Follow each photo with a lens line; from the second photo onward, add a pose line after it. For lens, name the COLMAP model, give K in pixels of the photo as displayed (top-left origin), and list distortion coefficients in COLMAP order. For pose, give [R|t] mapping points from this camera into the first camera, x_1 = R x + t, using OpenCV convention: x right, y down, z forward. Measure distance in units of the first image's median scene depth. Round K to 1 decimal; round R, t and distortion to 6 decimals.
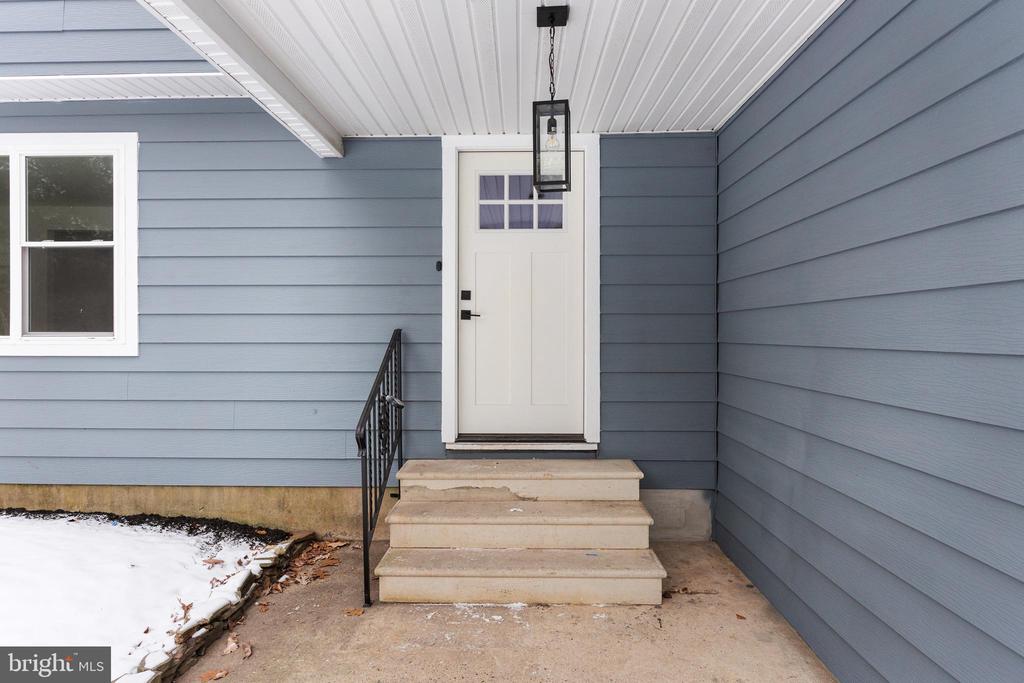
lens RADIAL K [[614.1, 0, 512.1], [0, 614.1, 333.4], [0, 0, 1]] dist [-0.000838, -0.001839]
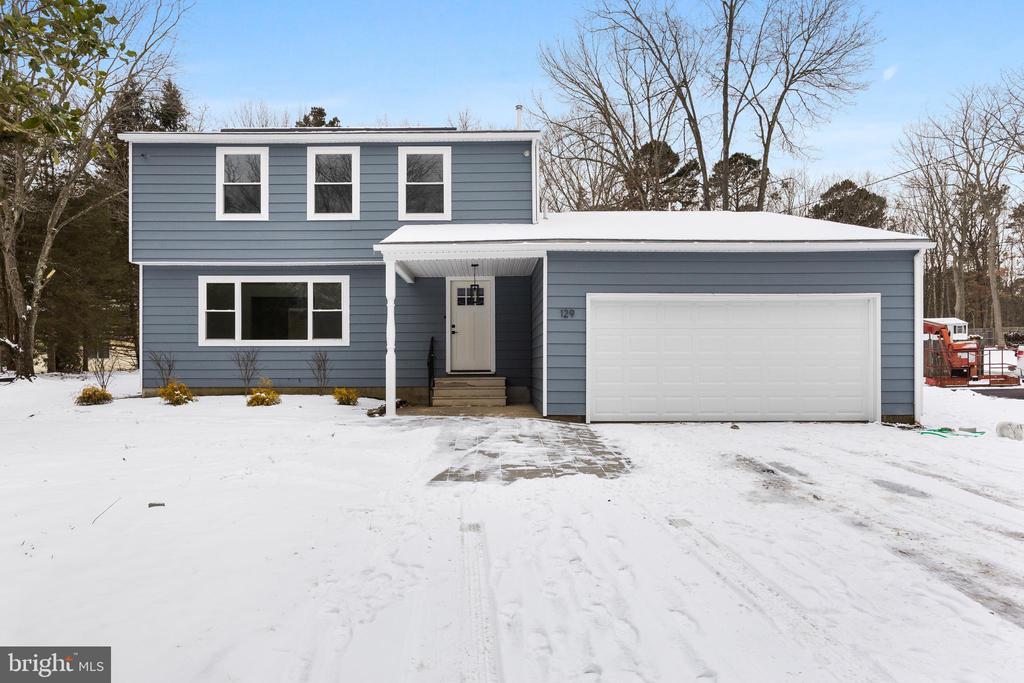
lens RADIAL K [[614.1, 0, 505.3], [0, 614.1, 350.3], [0, 0, 1]] dist [-0.000838, -0.001839]
pose [[0.999433, -0.005055, 0.033295, 0.087550], [0.005314, 0.999956, -0.007713, 0.088415], [-0.033254, 0.007886, 0.999416, -2.194604]]
